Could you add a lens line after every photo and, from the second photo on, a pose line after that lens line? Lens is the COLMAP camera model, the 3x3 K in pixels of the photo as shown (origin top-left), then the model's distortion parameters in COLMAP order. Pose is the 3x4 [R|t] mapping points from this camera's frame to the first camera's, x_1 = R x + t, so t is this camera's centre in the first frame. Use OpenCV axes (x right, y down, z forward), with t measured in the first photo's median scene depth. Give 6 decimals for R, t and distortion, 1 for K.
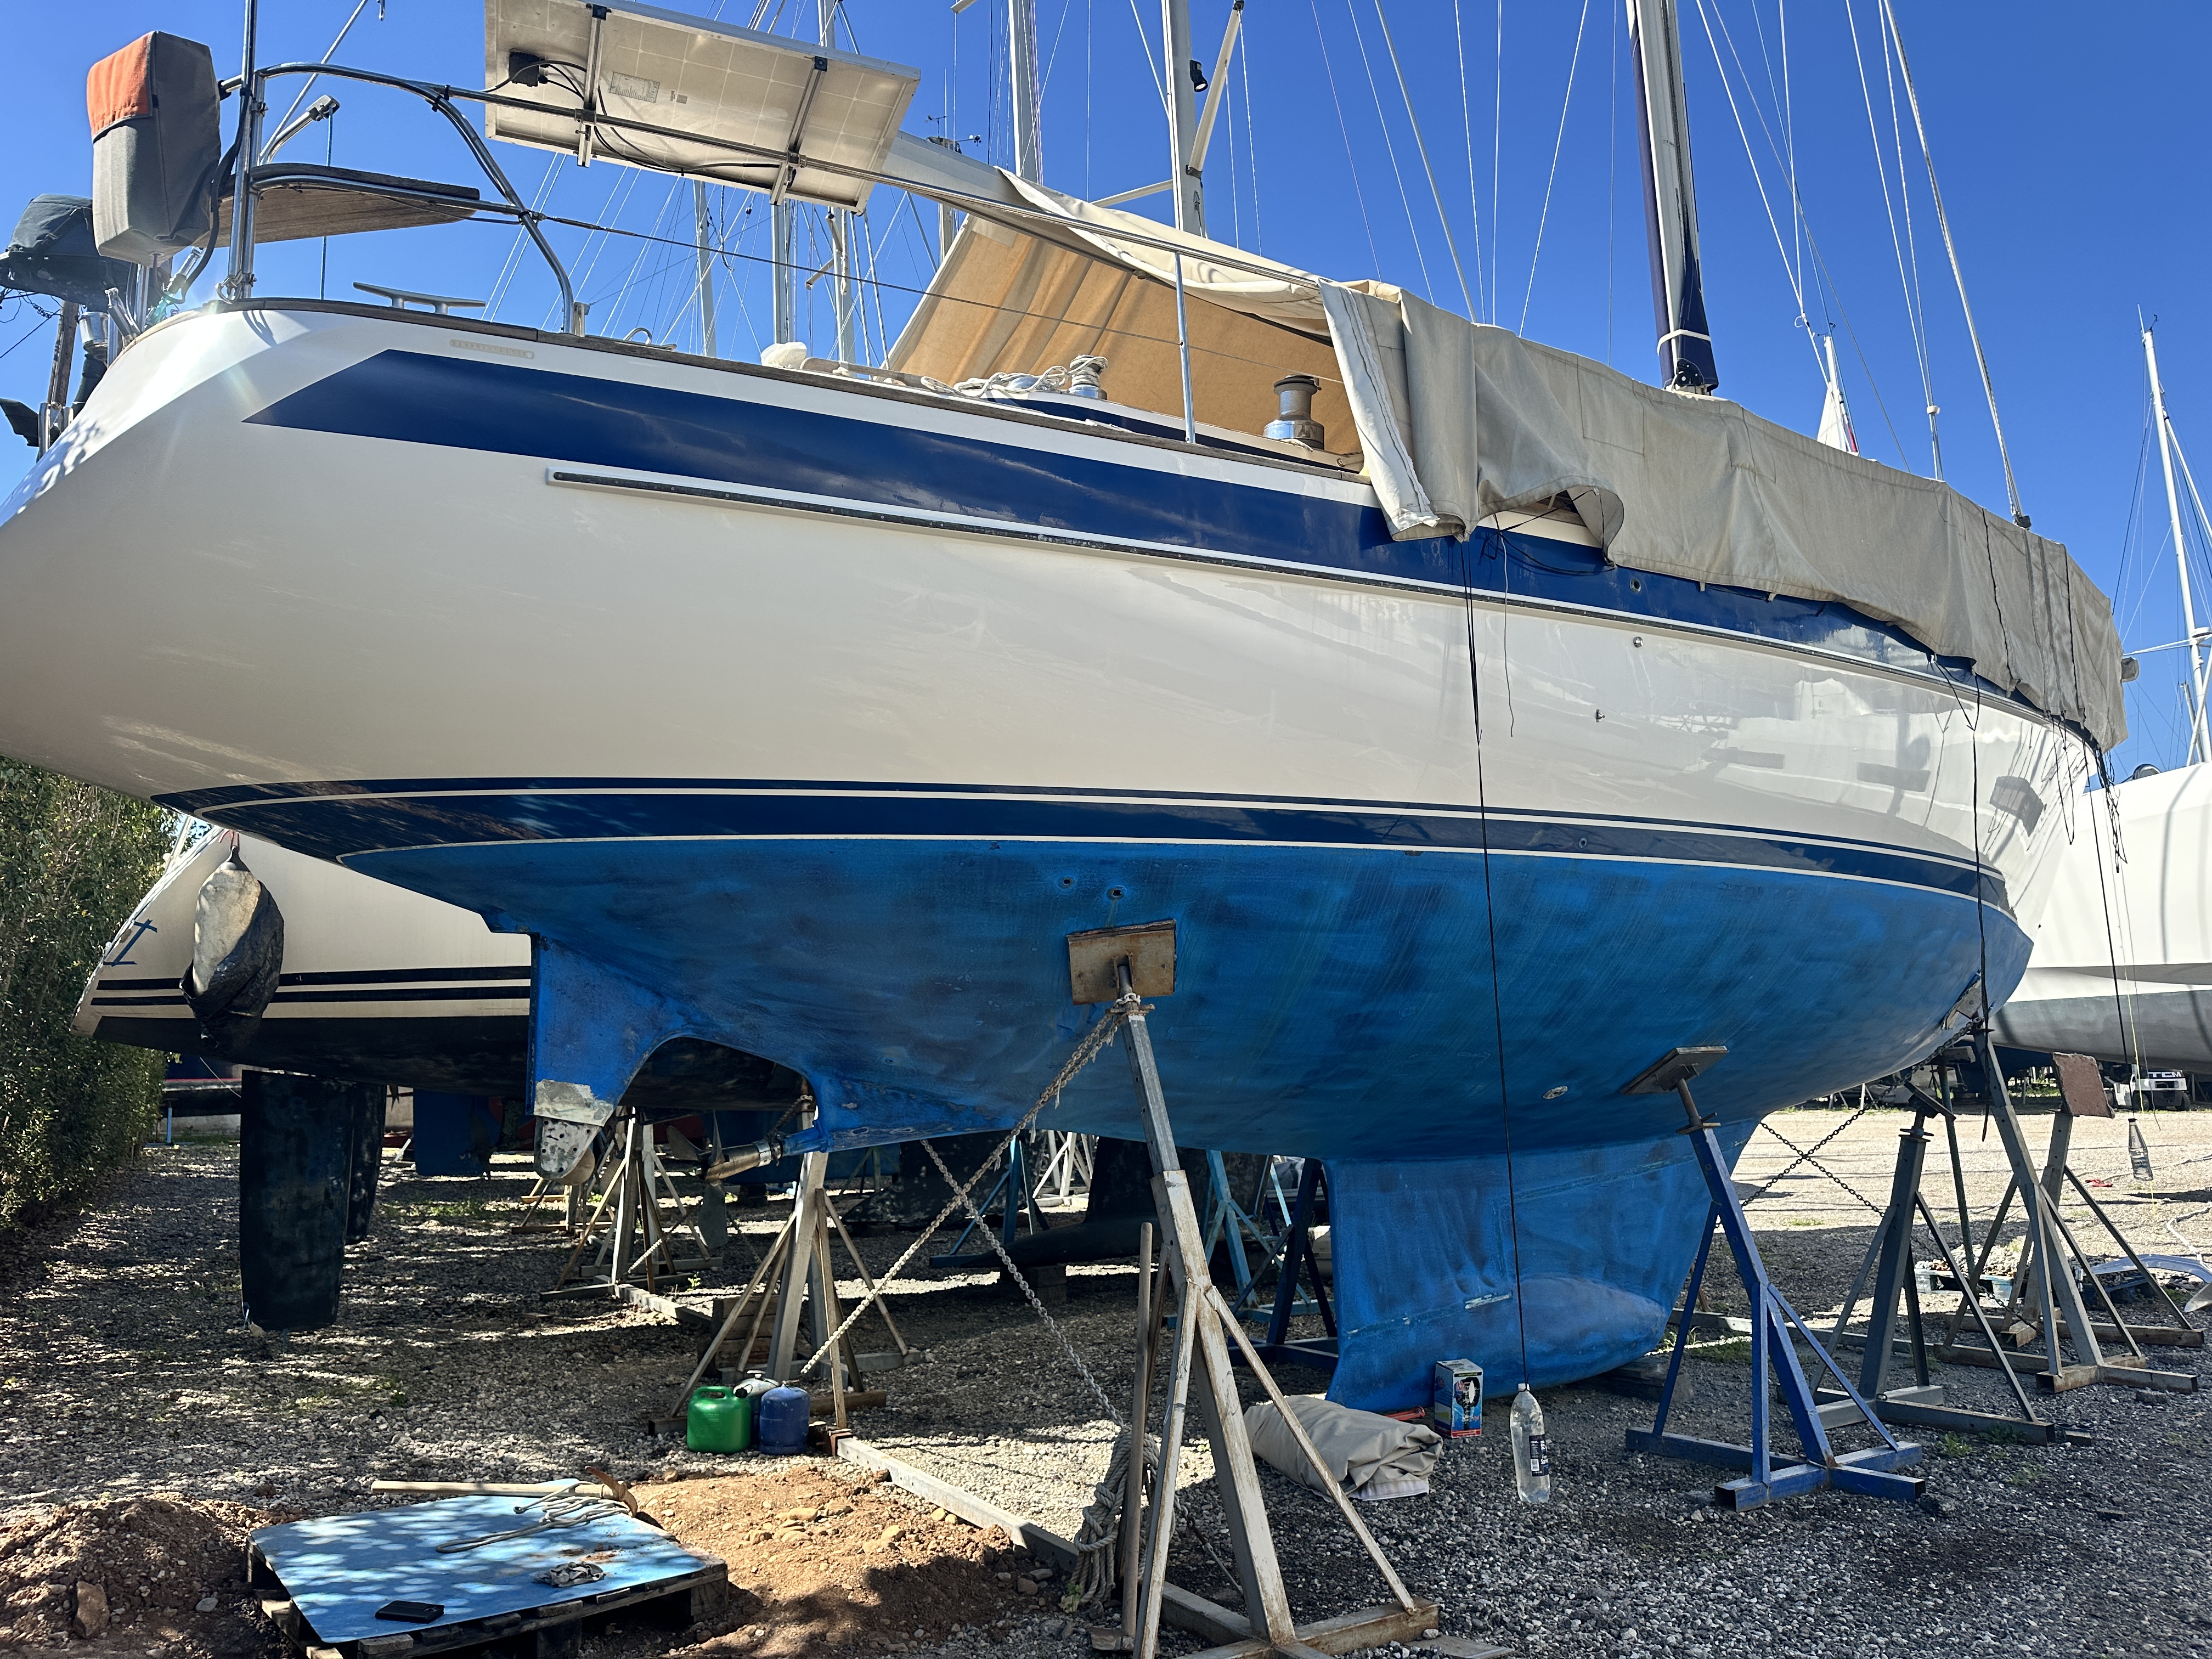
lens RADIAL K [[1514.5, 0, 1106.0], [0, 1514.5, 829.5], [0, 0, 1]] dist [0.133513, -0.261290]
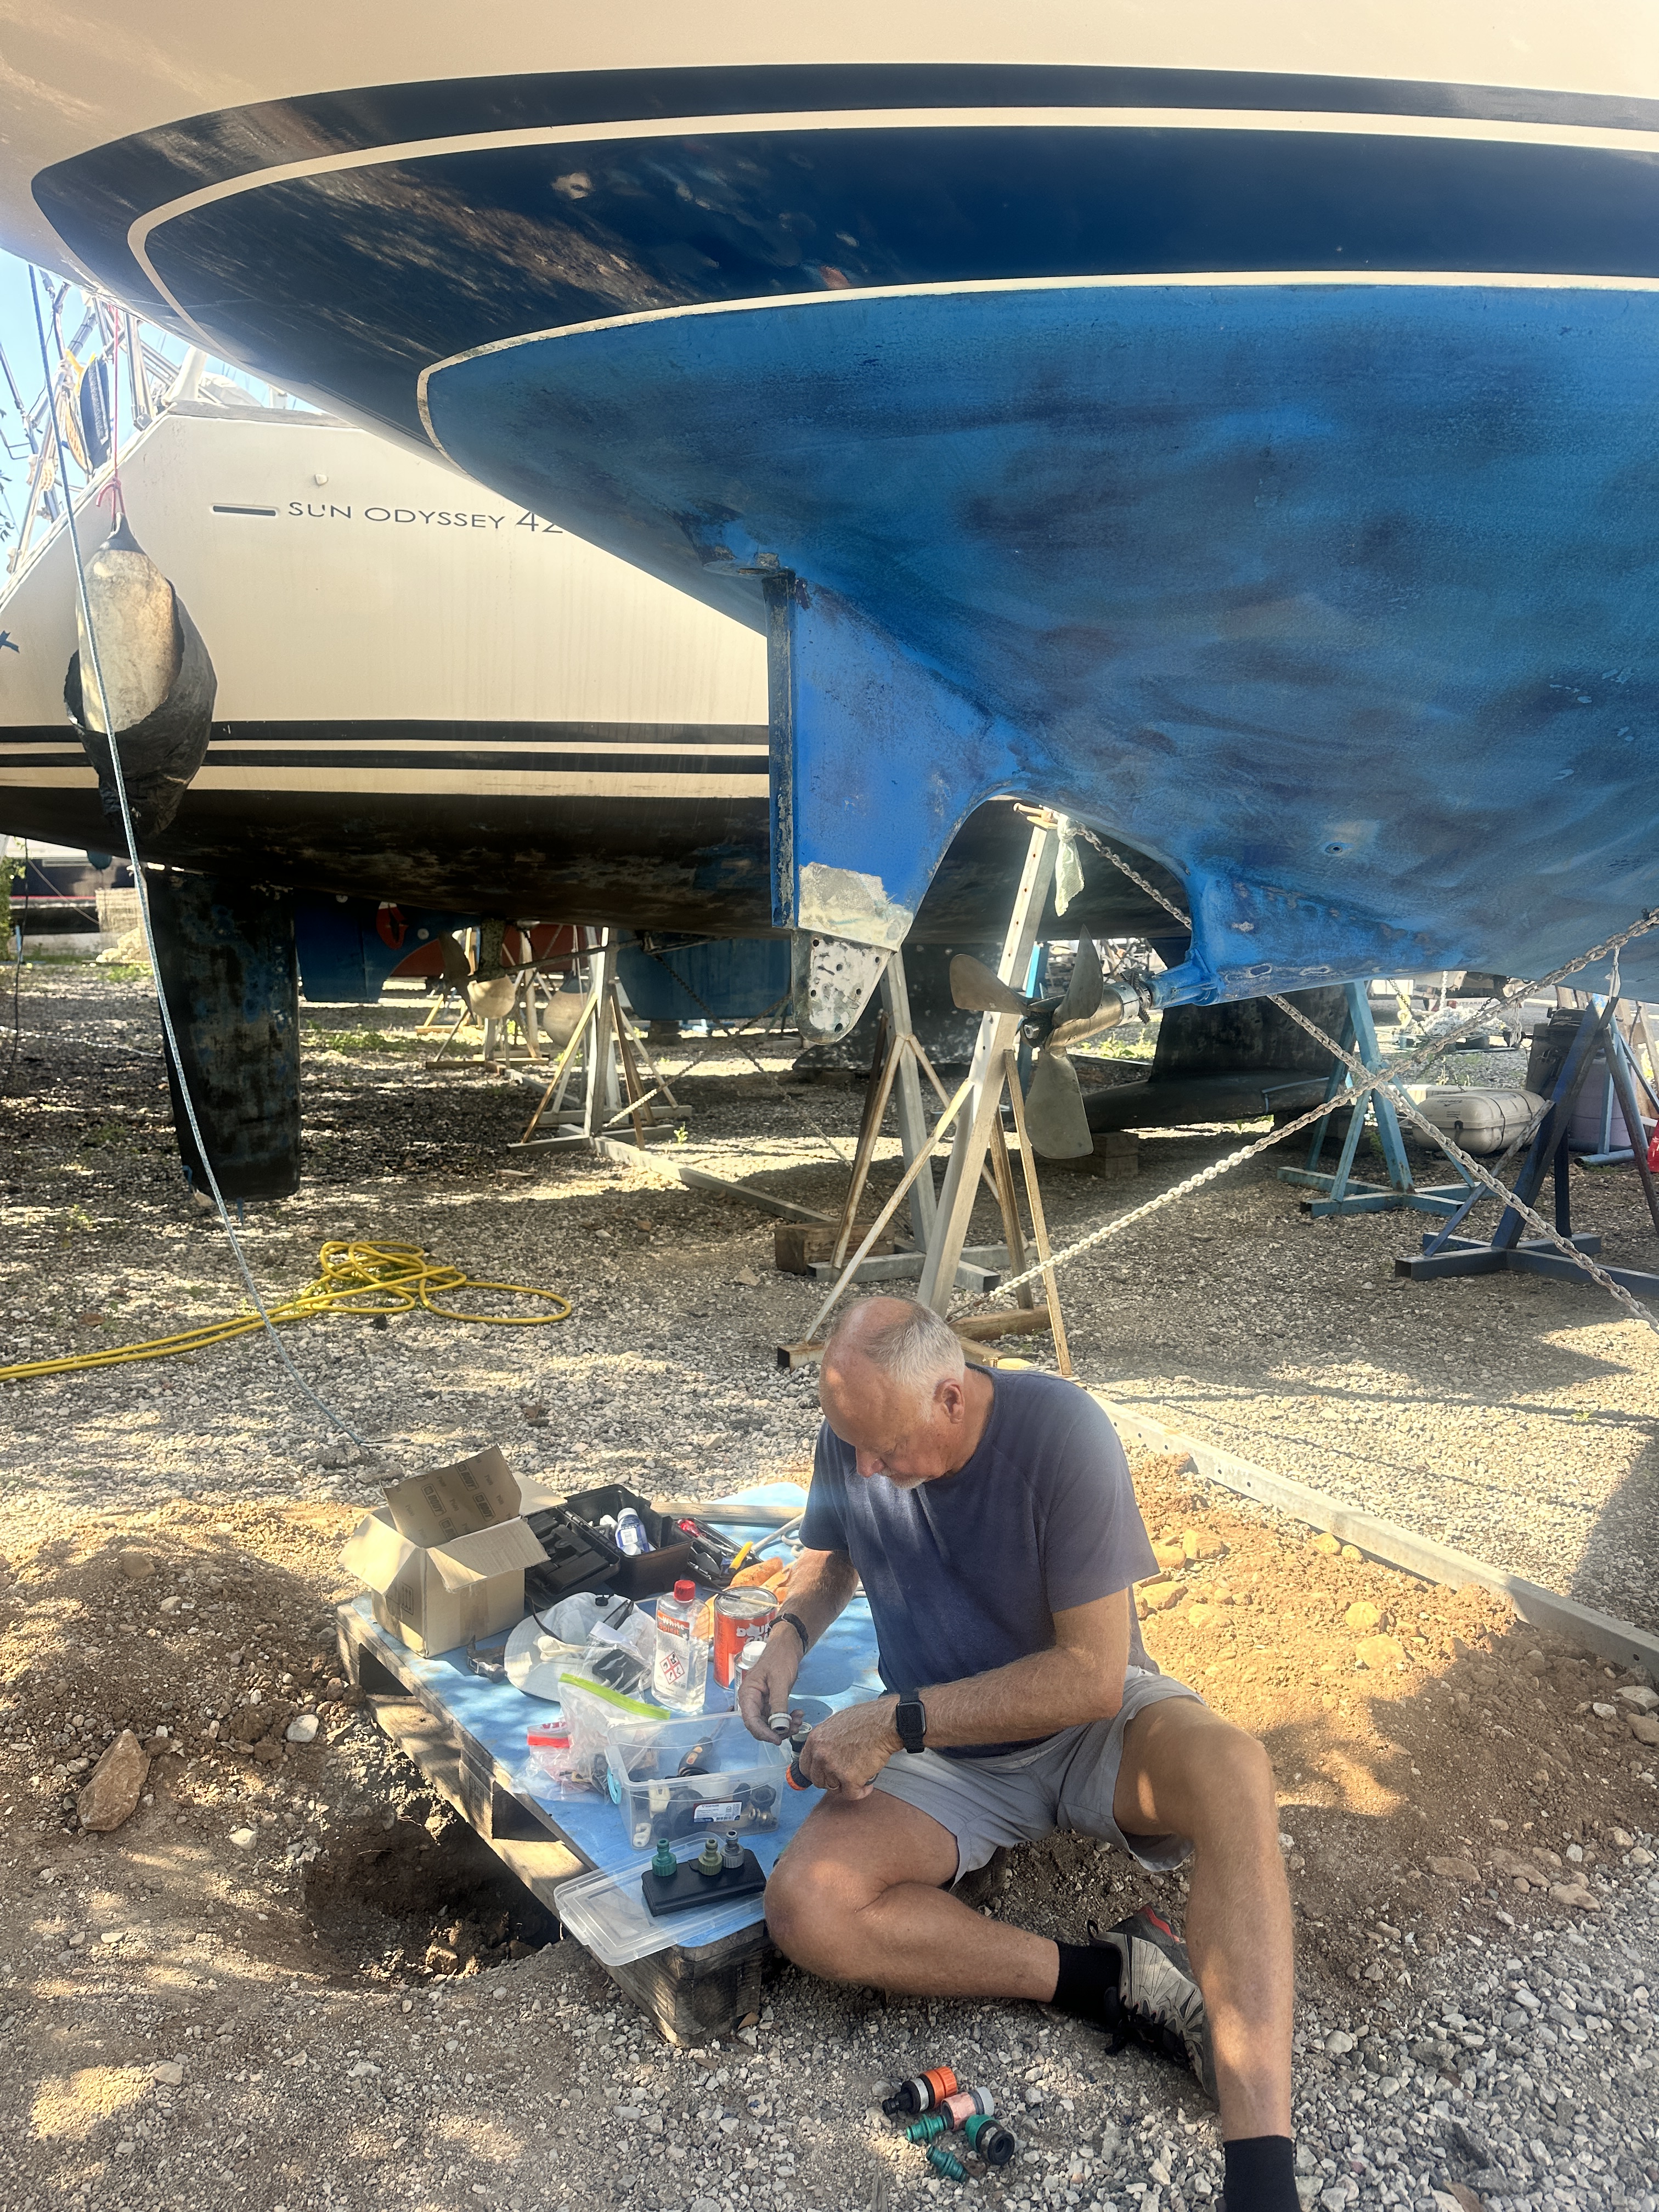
lens RADIAL K [[1514.5, 0, 829.5], [0, 1514.5, 1106.0], [0, 0, 1]] dist [0.133513, -0.261290]
pose [[0.998461, 0.022427, -0.050730, -0.204421], [-0.007275, 0.959662, 0.281061, 0.059053], [0.054987, -0.280259, 0.958348, 0.290823]]
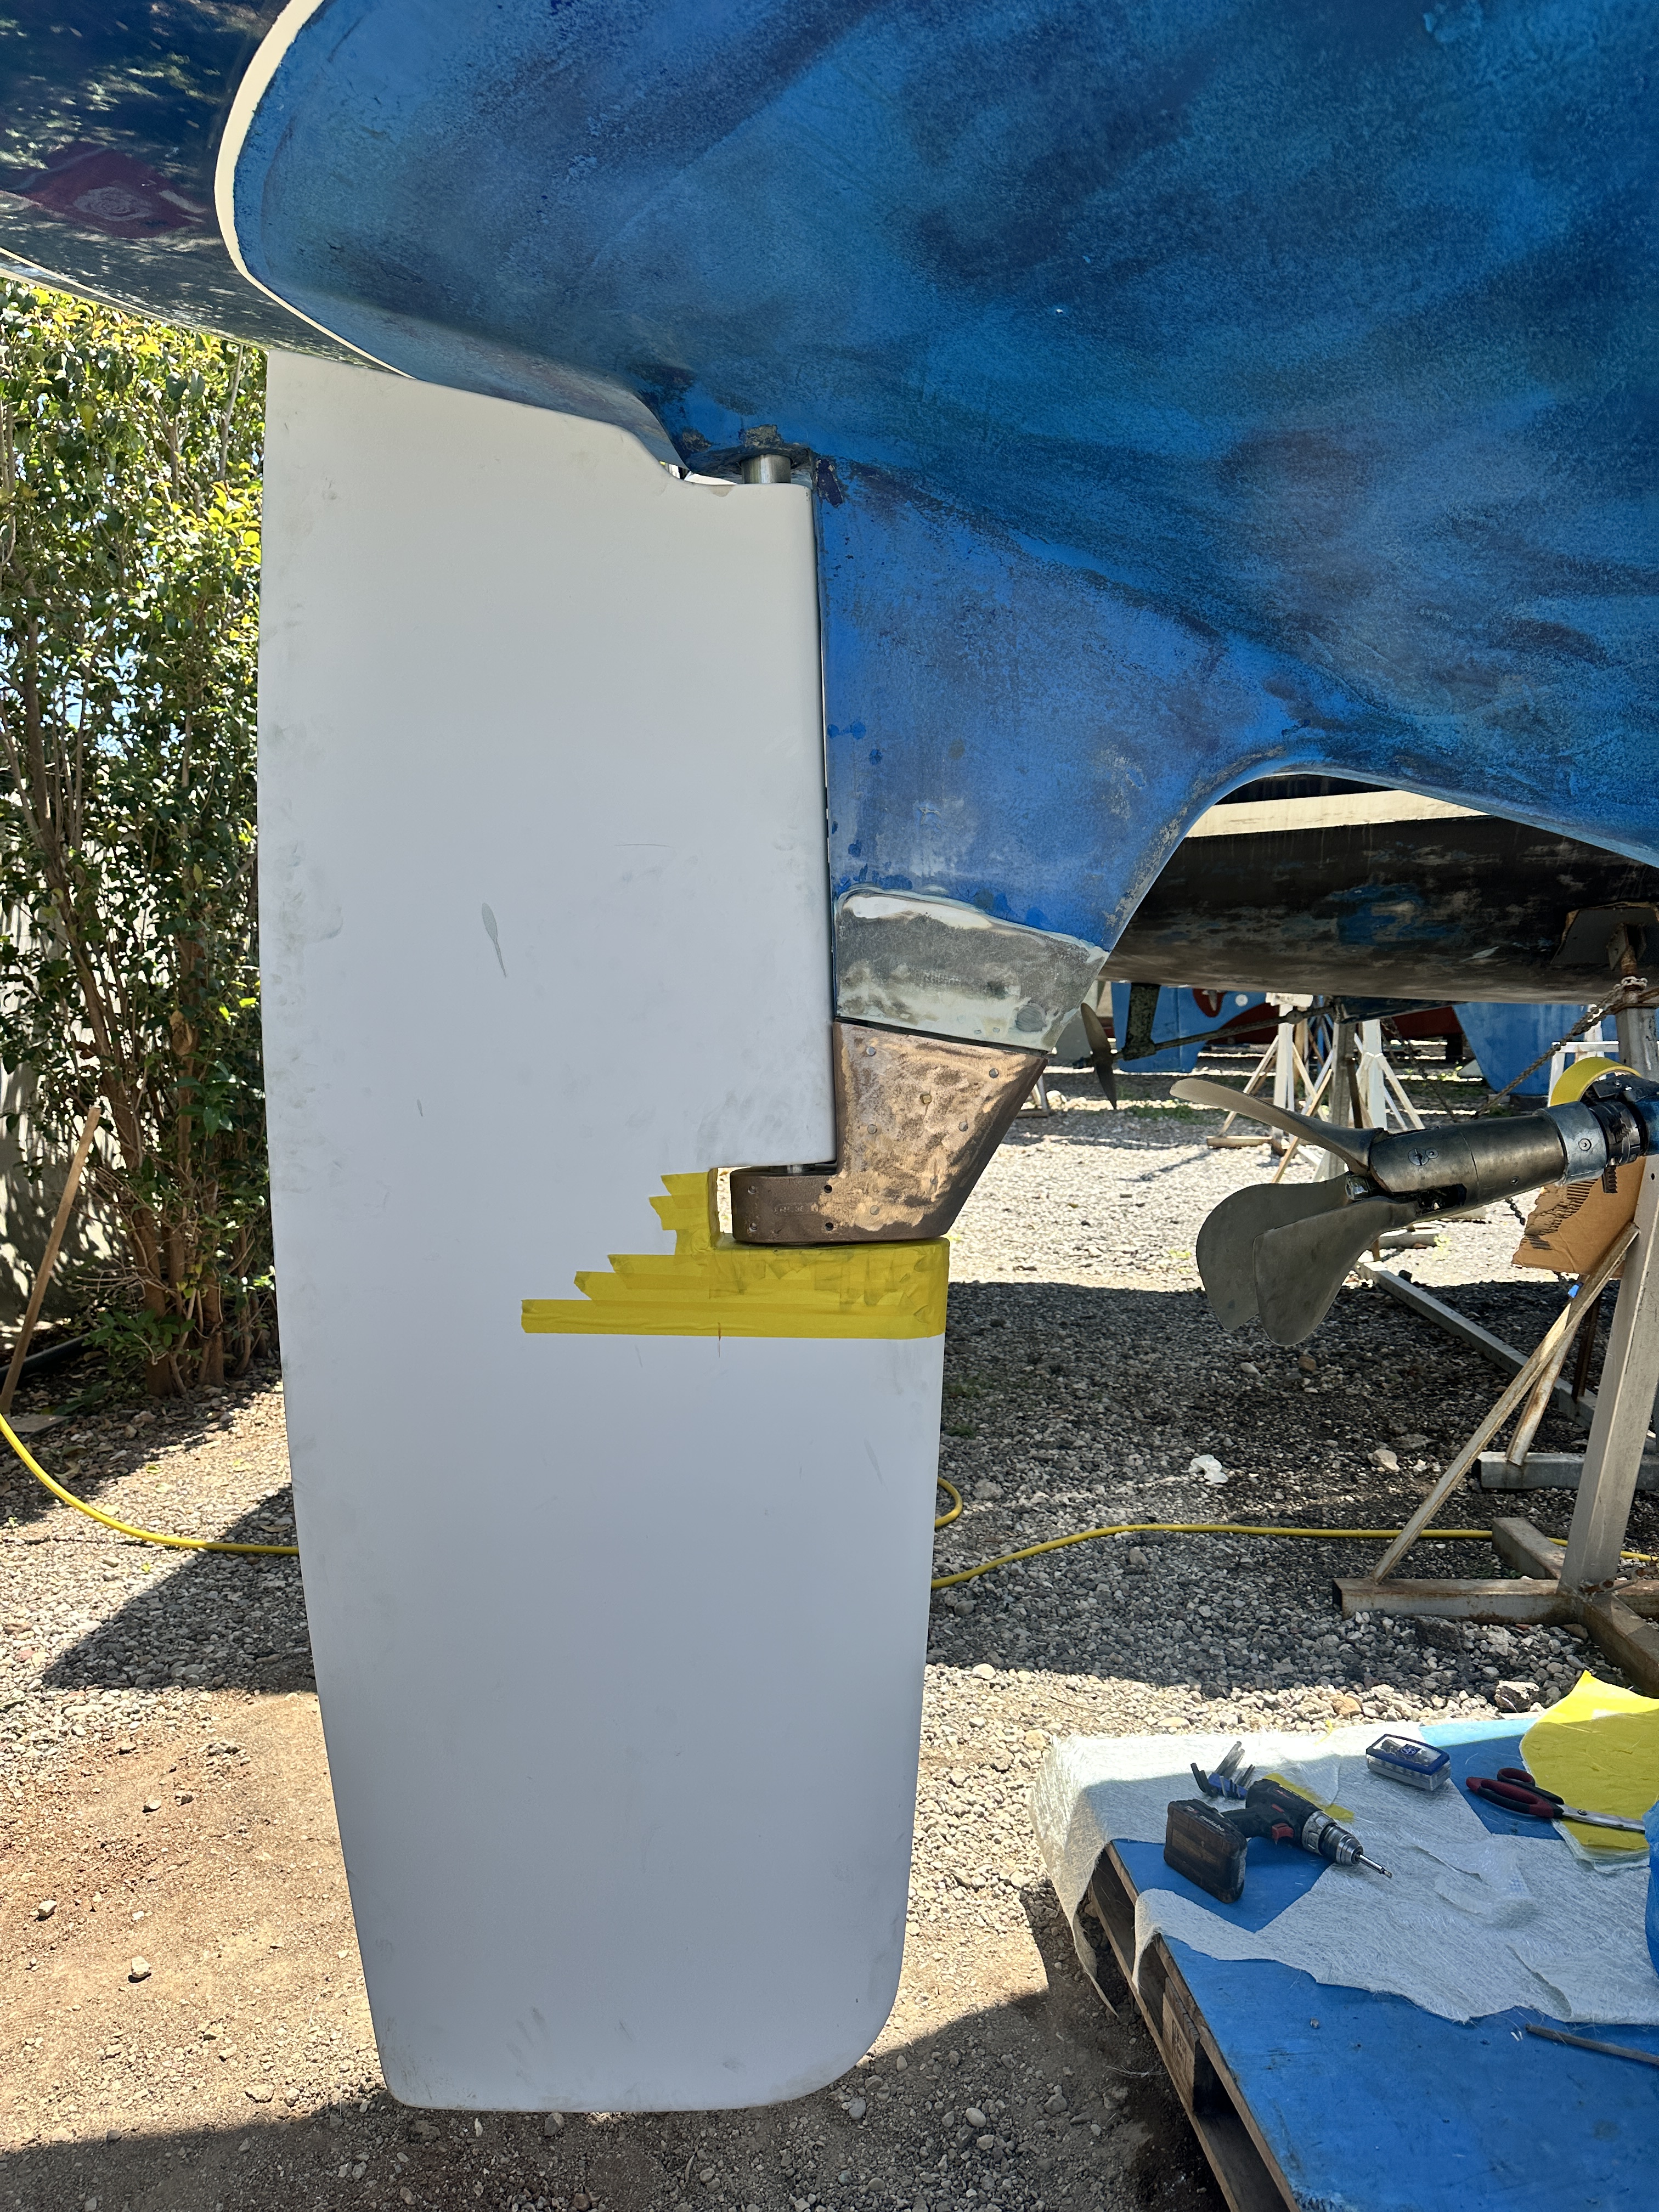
lens RADIAL K [[1514.5, 0, 829.5], [0, 1514.5, 1106.0], [0, 0, 1]] dist [0.133513, -0.261290]
pose [[0.799563, 0.040545, -0.599212, -0.107282], [0.109115, 0.971307, 0.211321, 0.082644], [0.590587, -0.234347, 0.772197, 0.454525]]
